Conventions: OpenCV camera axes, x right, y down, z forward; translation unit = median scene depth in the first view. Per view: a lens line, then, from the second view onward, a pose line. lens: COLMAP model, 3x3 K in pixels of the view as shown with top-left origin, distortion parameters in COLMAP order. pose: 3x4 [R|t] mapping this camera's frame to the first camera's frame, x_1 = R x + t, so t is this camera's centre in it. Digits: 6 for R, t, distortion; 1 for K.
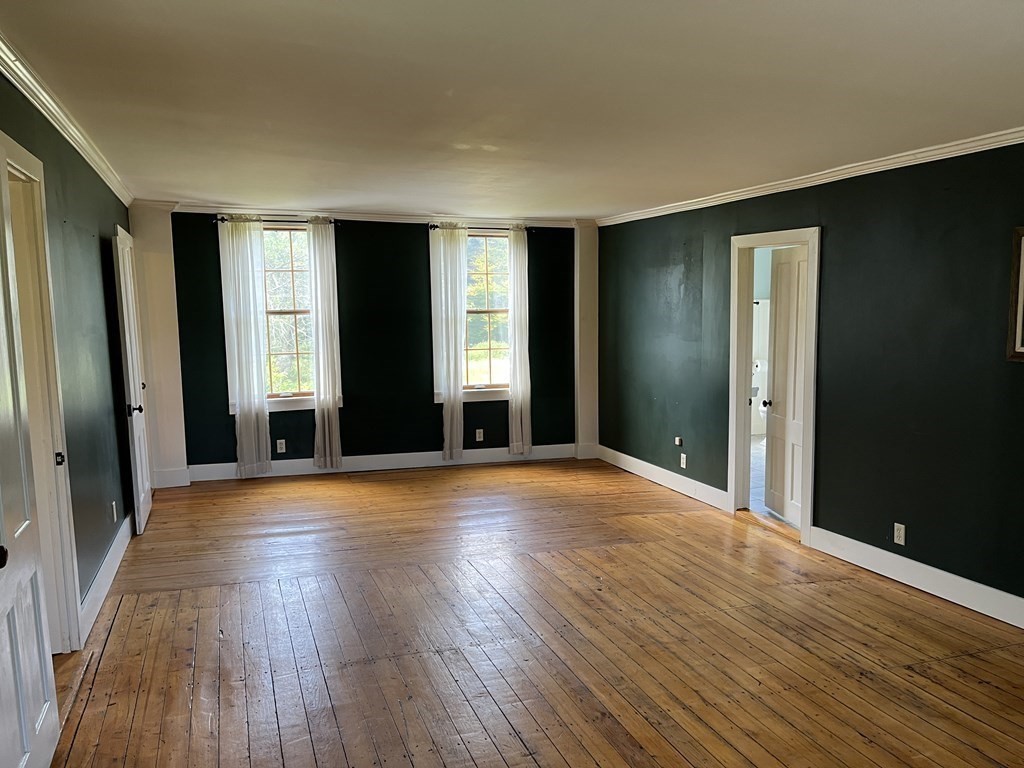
lens RADIAL K [[759.8, 0, 512.0], [0, 759.8, 384.0], [0, 0, 1]] dist [0.032963, -0.005874]
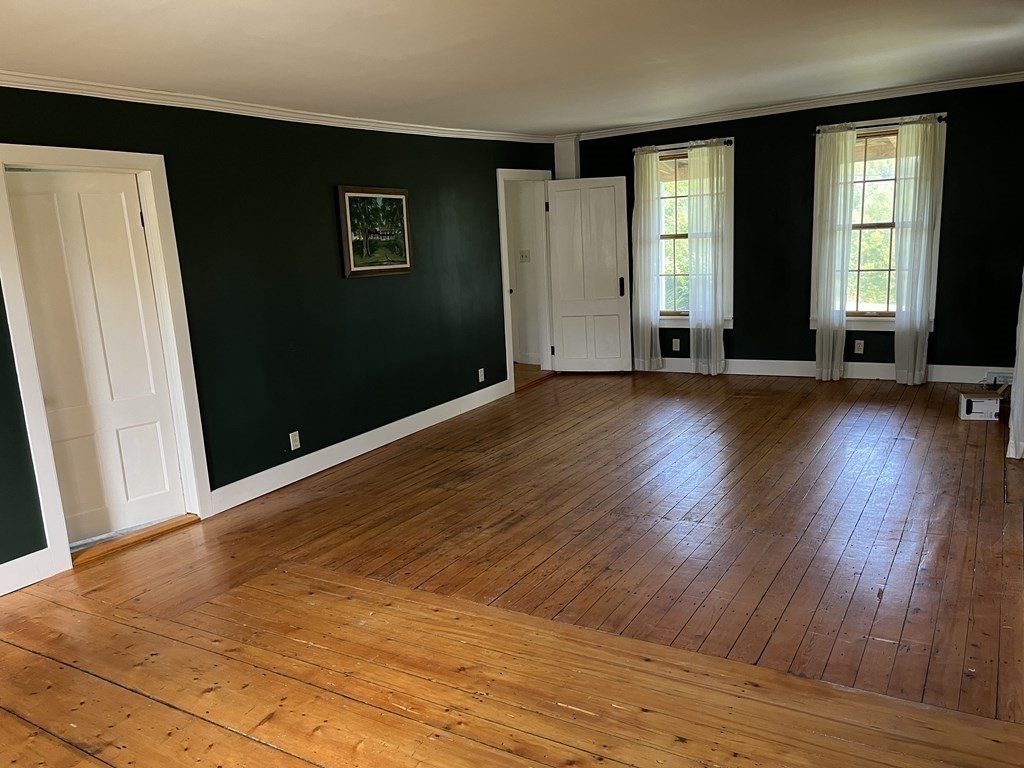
lens RADIAL K [[787.4, 0, 513.3], [0, 787.4, 409.5], [0, 0, 1]] dist [-0.034758, -0.001989]
pose [[-0.617257, -0.118641, 0.777765, -0.711190], [0.147608, 0.953548, 0.262600, -0.130462], [-0.772791, 0.276896, -0.571071, 1.613606]]
